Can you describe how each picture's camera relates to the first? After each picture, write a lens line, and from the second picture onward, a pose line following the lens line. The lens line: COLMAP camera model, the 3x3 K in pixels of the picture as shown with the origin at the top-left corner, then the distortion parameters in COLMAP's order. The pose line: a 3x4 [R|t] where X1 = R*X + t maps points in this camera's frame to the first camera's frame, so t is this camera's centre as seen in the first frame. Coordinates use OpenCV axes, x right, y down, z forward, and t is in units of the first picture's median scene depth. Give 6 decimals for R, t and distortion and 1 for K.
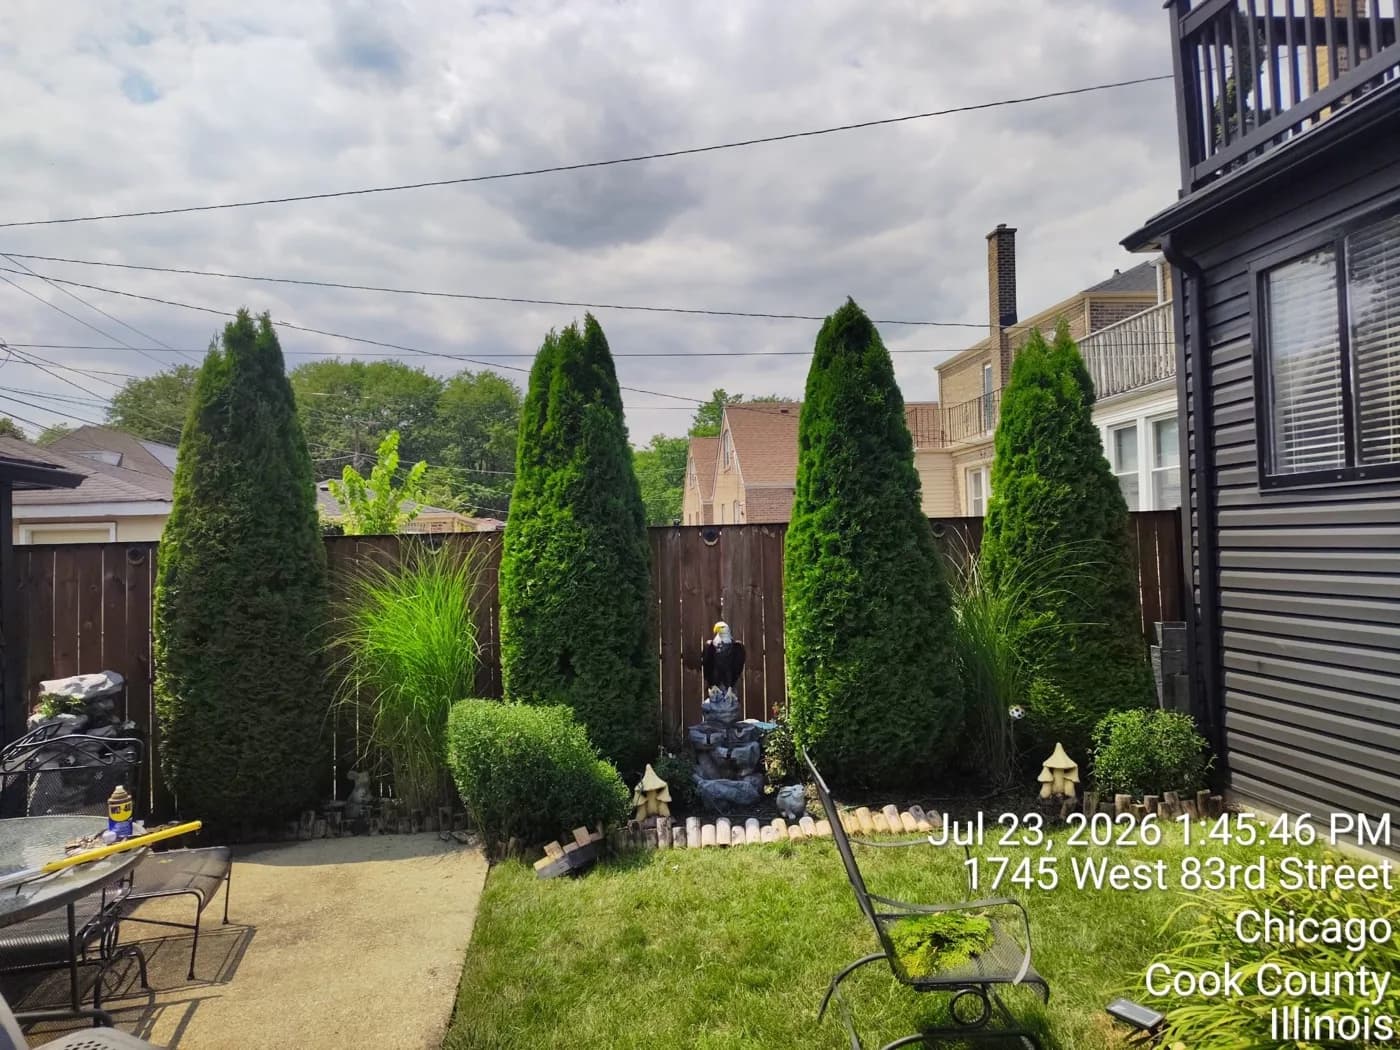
lens RADIAL K [[985.7, 0, 700.0], [0, 985.7, 525.0], [0, 0, 1]] dist [0.042384, -0.001079]
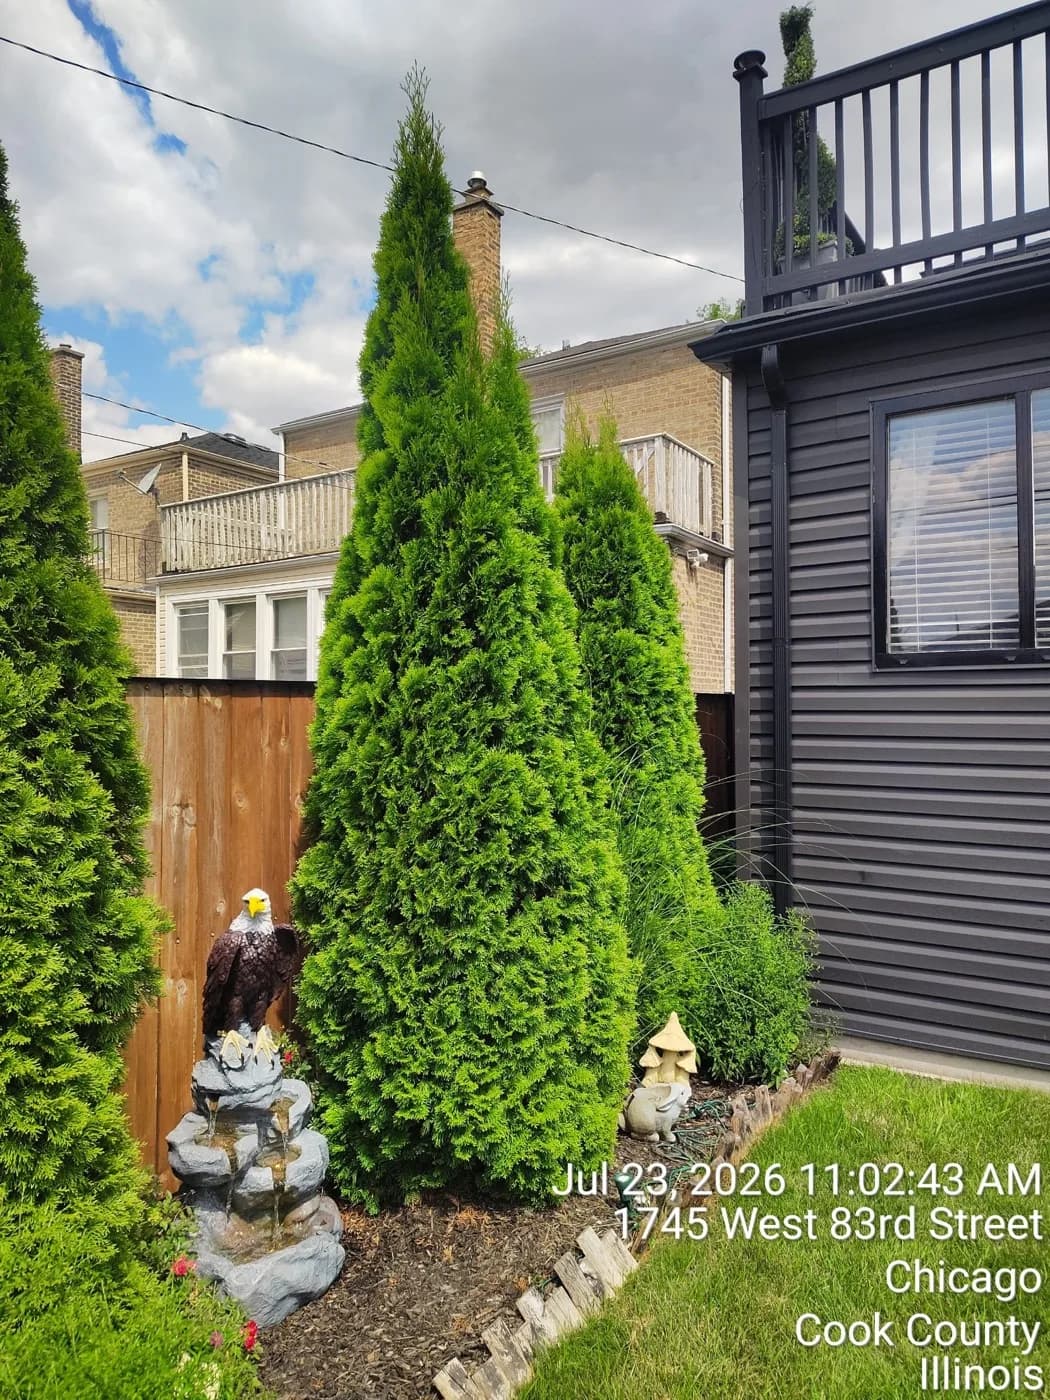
lens RADIAL K [[952.6, 0, 525.0], [0, 952.6, 700.0], [0, 0, 1]] dist [0.002698, 0.001523]
pose [[0.662156, 0.034194, 0.748586, -0.224389], [-0.028384, 0.999386, -0.020543, 0.014784], [-0.748828, -0.007645, 0.662720, 0.631387]]
